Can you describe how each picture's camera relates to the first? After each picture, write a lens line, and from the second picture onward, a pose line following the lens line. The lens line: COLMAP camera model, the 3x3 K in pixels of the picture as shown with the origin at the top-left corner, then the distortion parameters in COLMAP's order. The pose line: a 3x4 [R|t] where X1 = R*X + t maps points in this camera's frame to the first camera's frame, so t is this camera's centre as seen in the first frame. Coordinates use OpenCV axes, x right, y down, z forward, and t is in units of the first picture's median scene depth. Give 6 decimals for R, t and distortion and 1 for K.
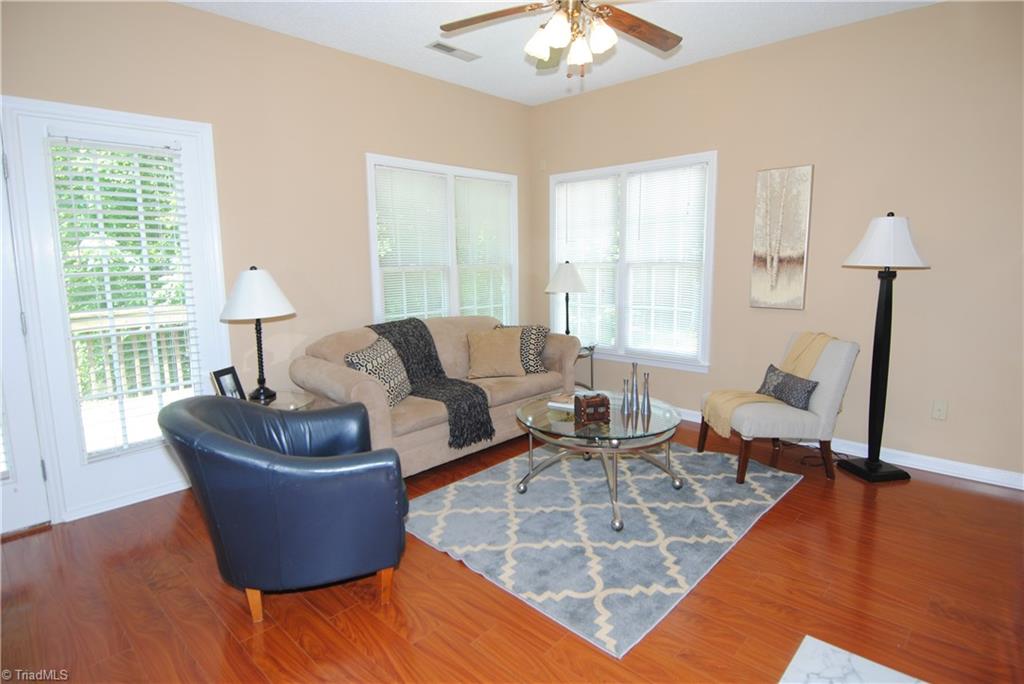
lens RADIAL K [[532.3, 0, 518.8], [0, 532.3, 325.7], [0, 0, 1]] dist [0.041627, -0.045381]
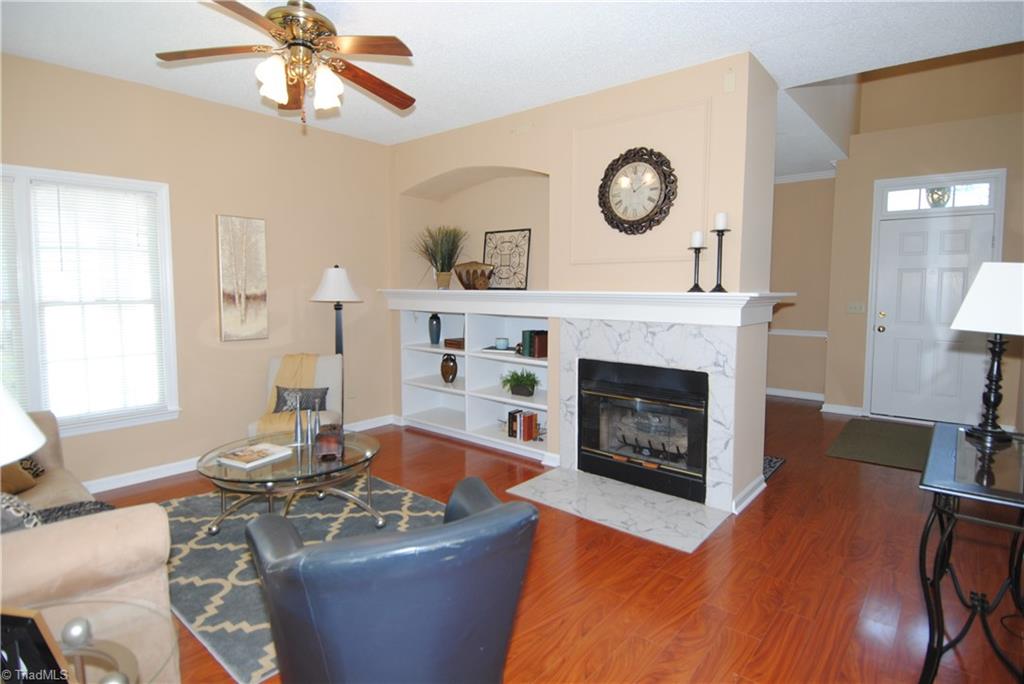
lens RADIAL K [[532.3, 0, 518.8], [0, 532.3, 325.7], [0, 0, 1]] dist [0.041627, -0.045381]
pose [[-0.051808, -0.062975, 0.996670, -0.686502], [0.123061, 0.990001, 0.068950, -0.070659], [-0.991046, 0.126223, -0.043540, 0.489372]]
